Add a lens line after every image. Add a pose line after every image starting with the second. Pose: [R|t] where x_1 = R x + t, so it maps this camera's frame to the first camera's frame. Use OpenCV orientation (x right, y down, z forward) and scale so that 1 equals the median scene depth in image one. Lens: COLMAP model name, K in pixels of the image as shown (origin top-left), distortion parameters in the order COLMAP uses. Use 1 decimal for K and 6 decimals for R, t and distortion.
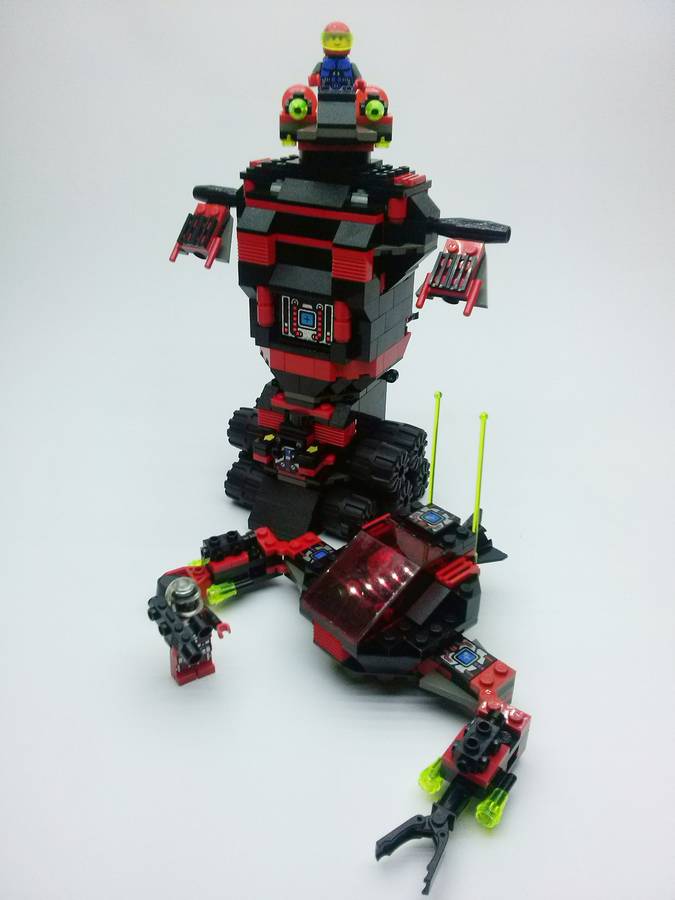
lens RADIAL K [[788.2, 0, 329.4], [0, 788.2, 447.1], [0, 0, 1]] dist [0.140743, -0.504806]
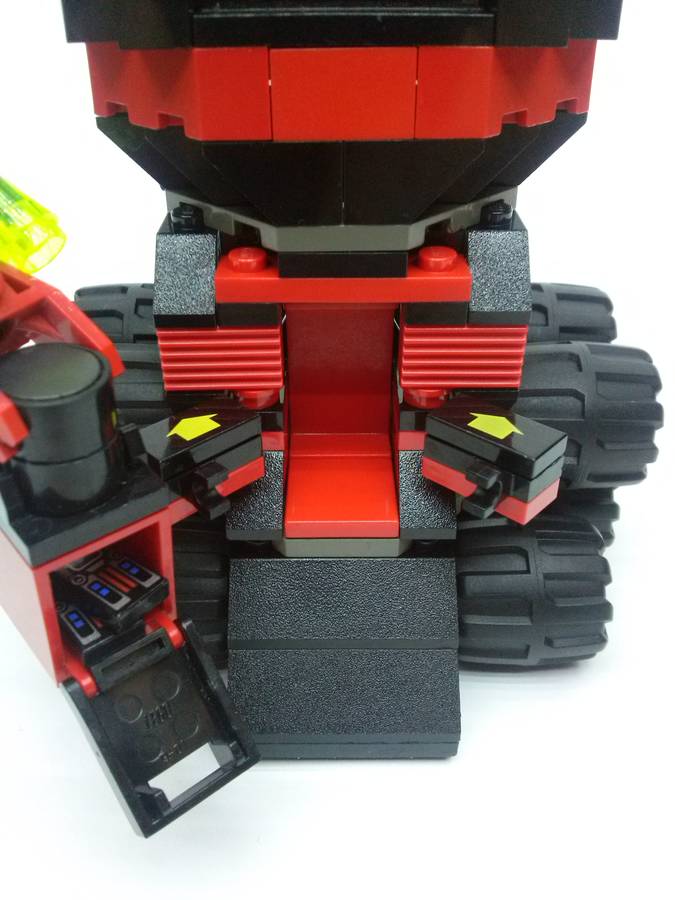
lens RADIAL K [[819.0, 0, 322.9], [0, 819.0, 450.1], [0, 0, 1]] dist [0.088450, -0.410716]
pose [[0.884610, -0.275654, 0.376138, -0.168856], [0.244349, 0.960988, 0.129597, -0.034814], [-0.397188, -0.022734, 0.917456, 0.790070]]
